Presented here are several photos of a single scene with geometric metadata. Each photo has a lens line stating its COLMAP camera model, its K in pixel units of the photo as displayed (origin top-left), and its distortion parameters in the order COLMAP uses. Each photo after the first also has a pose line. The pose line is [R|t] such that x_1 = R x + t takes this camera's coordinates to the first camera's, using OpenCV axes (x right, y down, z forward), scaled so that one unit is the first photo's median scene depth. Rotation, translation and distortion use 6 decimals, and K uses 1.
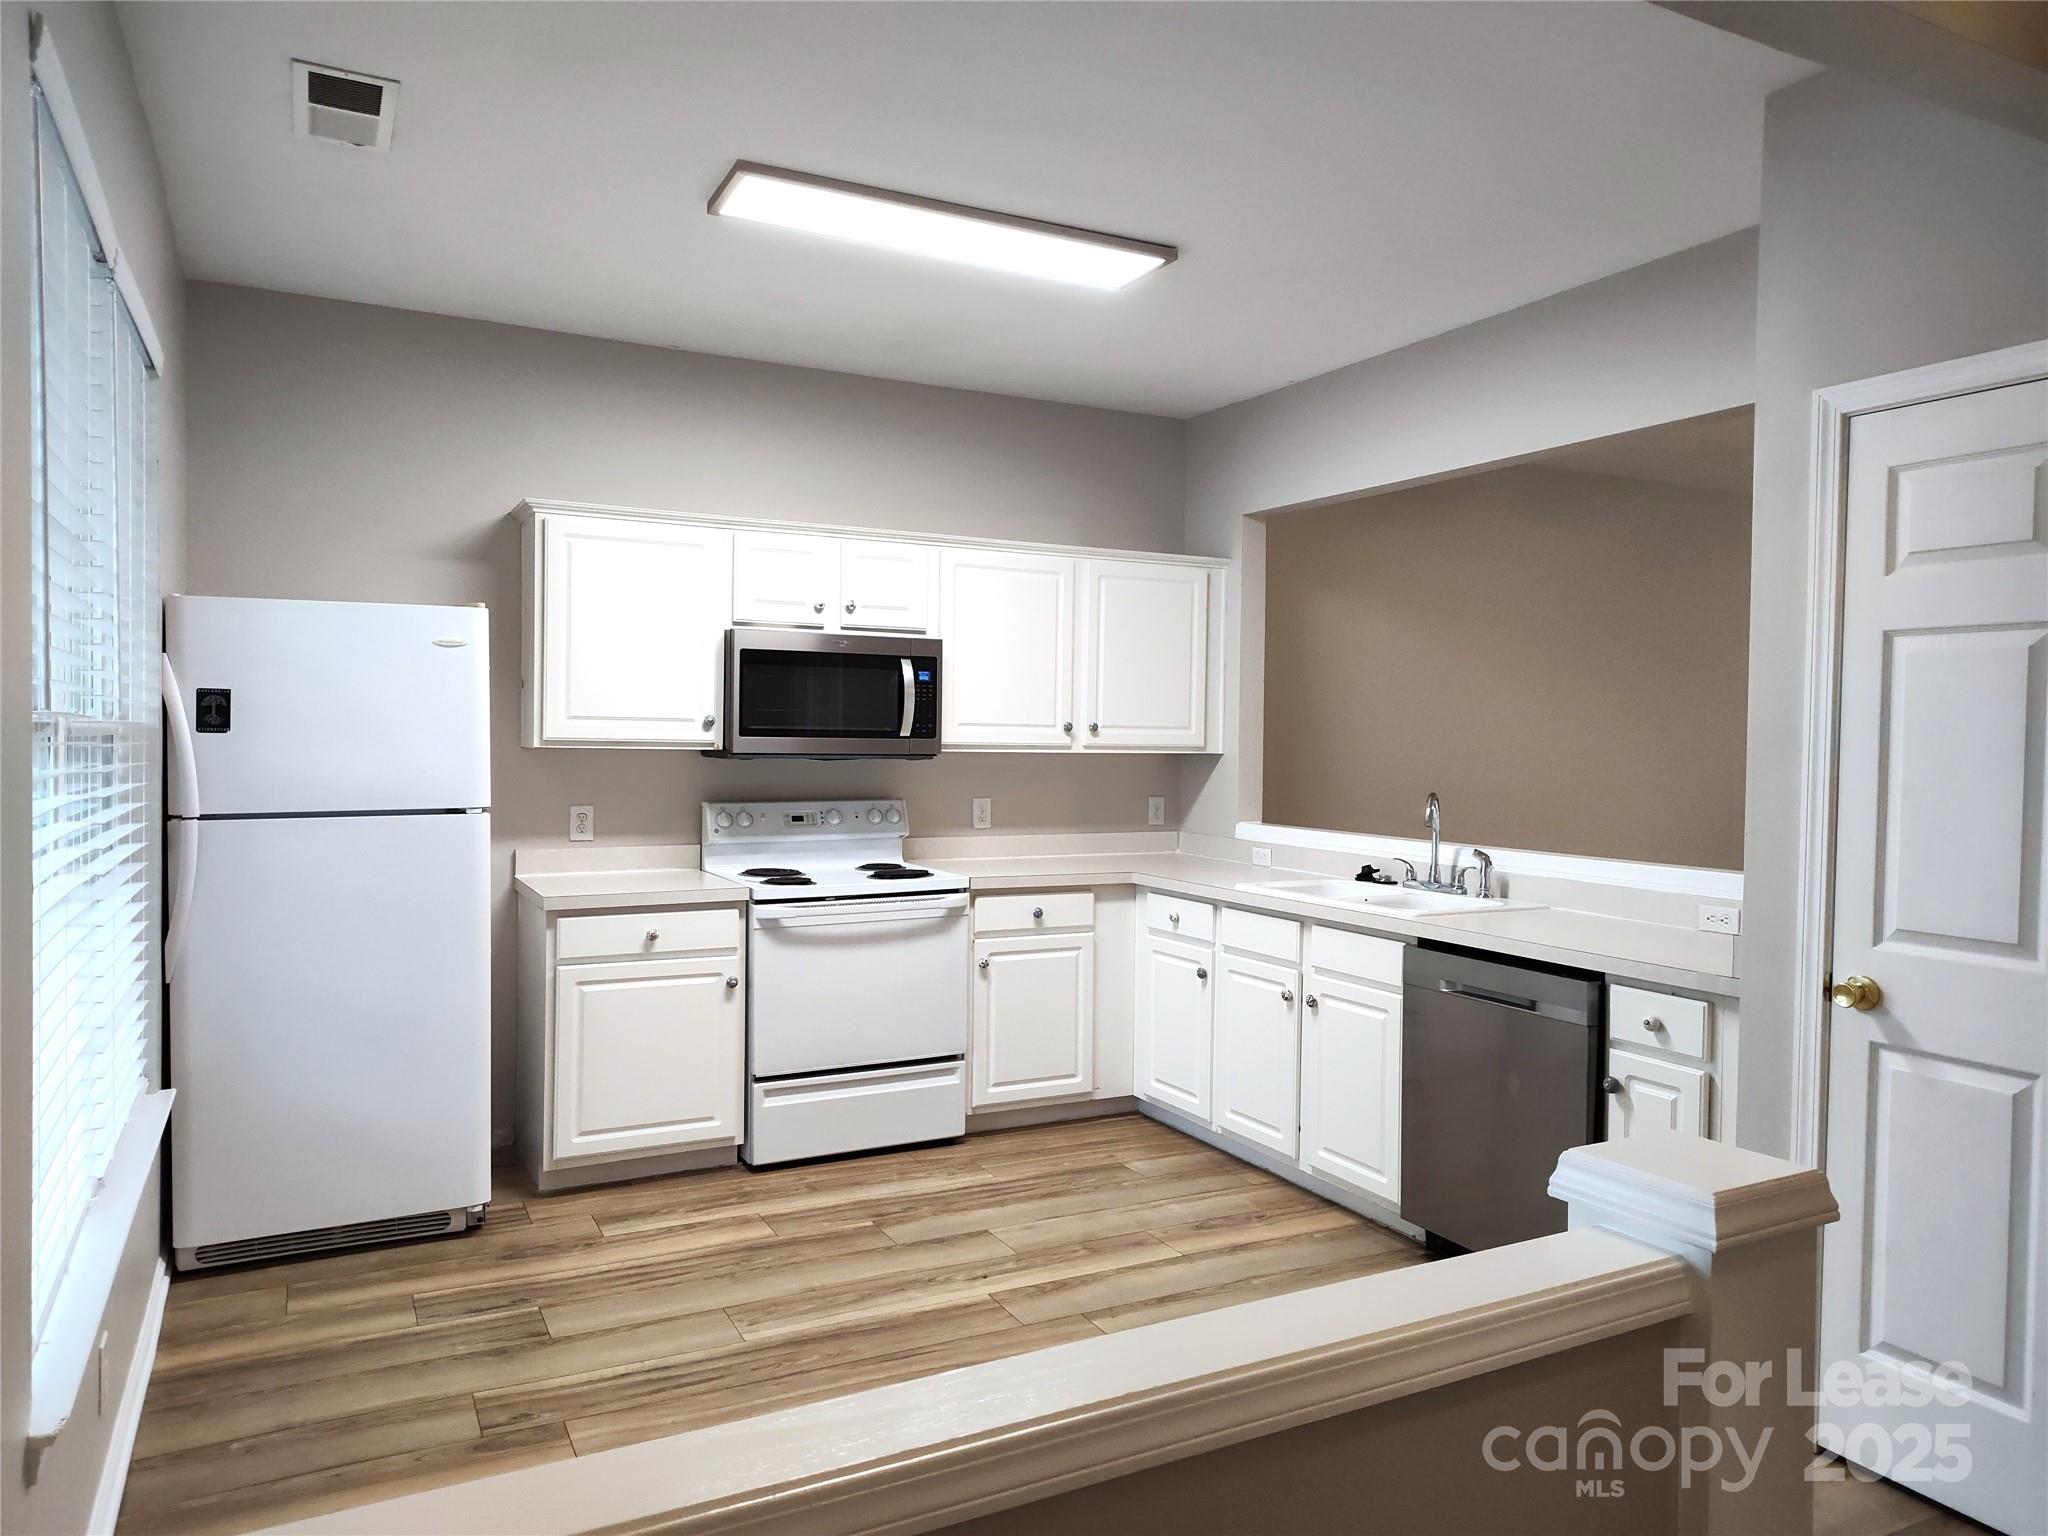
lens RADIAL K [[1392.2, 0, 1019.3], [0, 1392.2, 764.7], [0, 0, 1]] dist [0.035997, -0.031490]
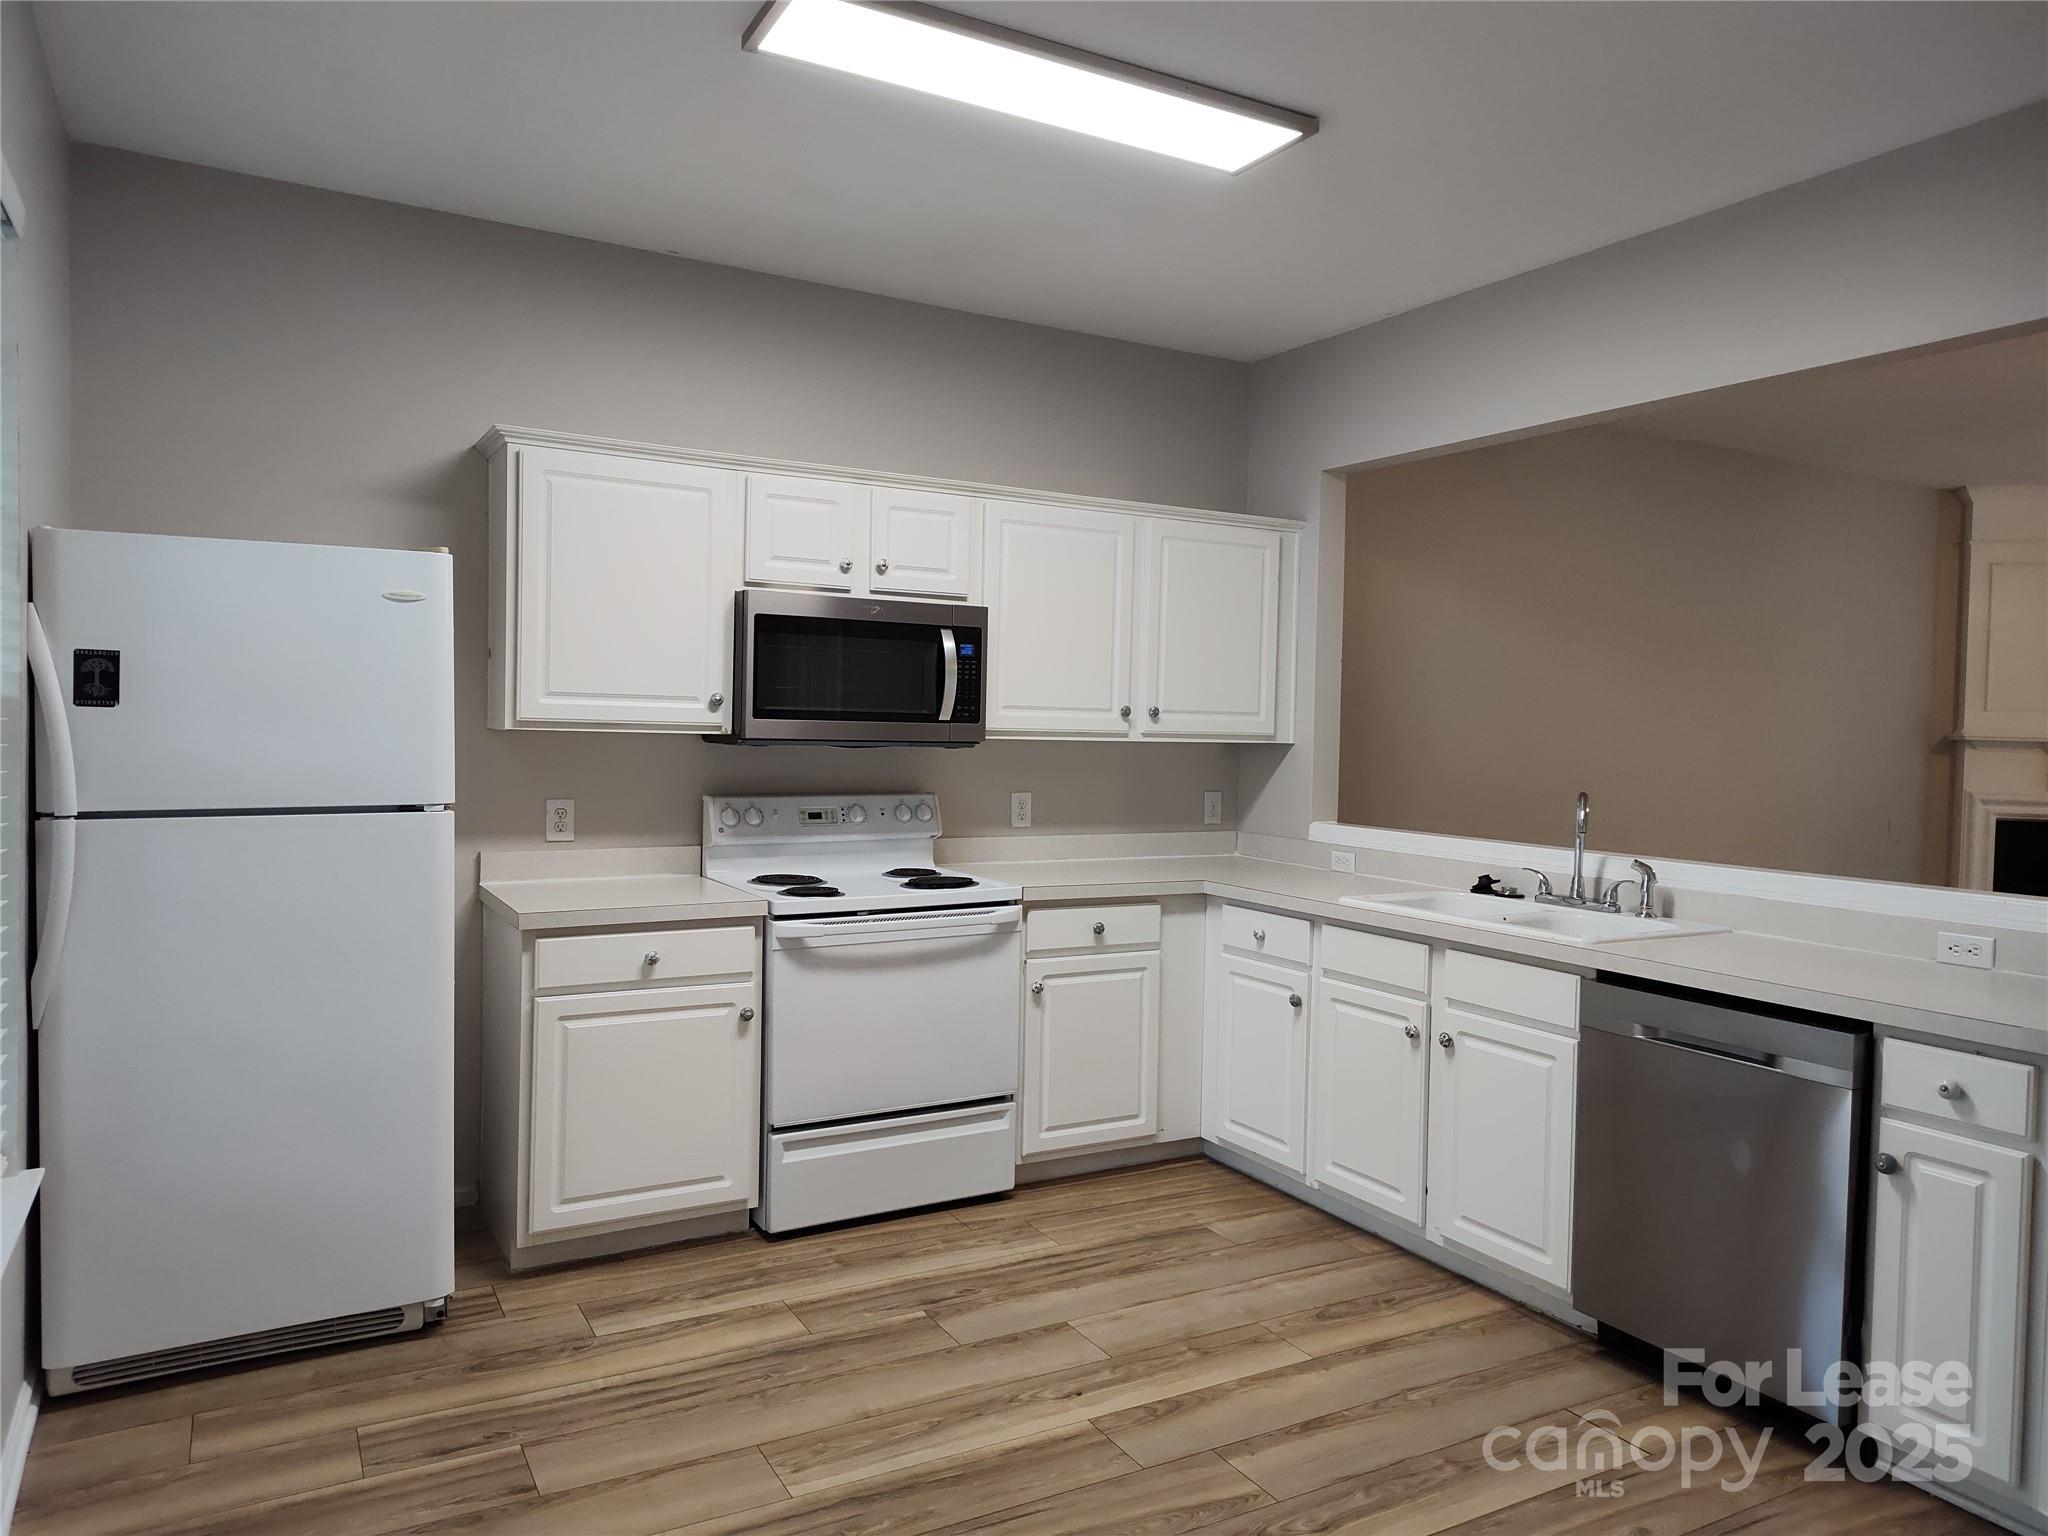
lens RADIAL K [[1392.2, 0, 1022.9], [0, 1392.2, 767.9], [0, 0, 1]] dist [0.035997, -0.031490]
pose [[0.999225, 0.007526, 0.038637, -0.078223], [-0.007967, 0.999905, 0.011260, -0.001540], [-0.038549, -0.011559, 0.999190, 0.173445]]
